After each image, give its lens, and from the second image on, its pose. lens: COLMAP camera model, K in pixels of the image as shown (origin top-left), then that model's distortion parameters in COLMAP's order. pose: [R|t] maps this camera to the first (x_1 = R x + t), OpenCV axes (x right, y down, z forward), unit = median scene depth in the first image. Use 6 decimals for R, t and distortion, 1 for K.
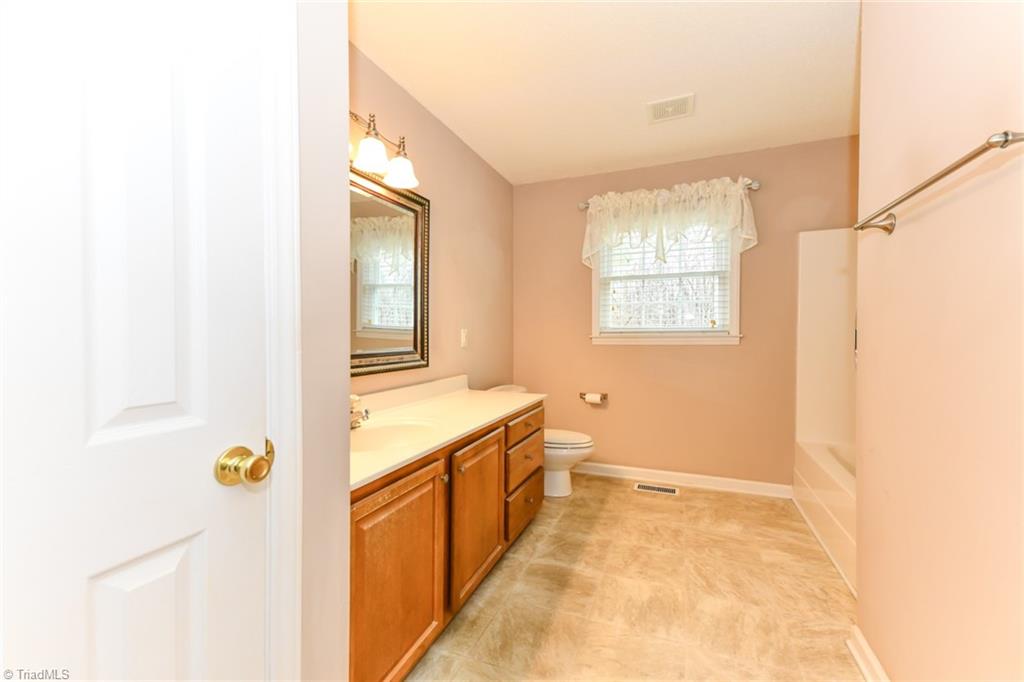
lens RADIAL K [[413.8, 0, 509.3], [0, 413.8, 336.4], [0, 0, 1]] dist [0.019434, 0.000343]
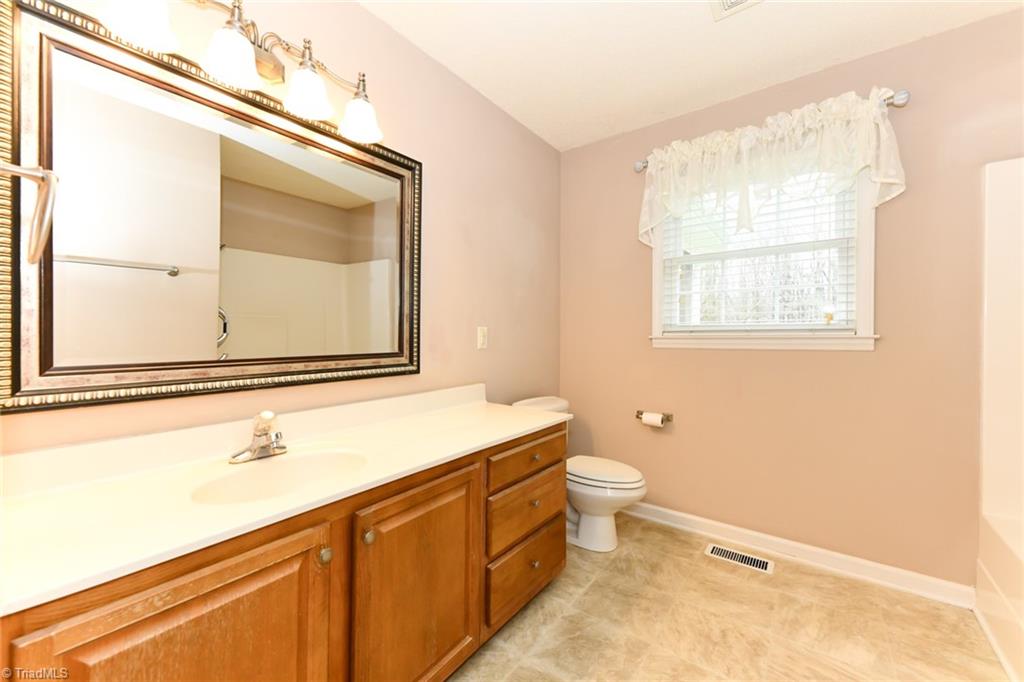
lens RADIAL K [[409.1, 0, 539.7], [0, 409.1, 332.2], [0, 0, 1]] dist [0.027777, -0.006614]
pose [[0.978438, 0.003901, -0.206502, 0.191452], [-0.006936, 0.999878, -0.013976, 0.004354], [0.206422, 0.015107, 0.978346, 0.282066]]
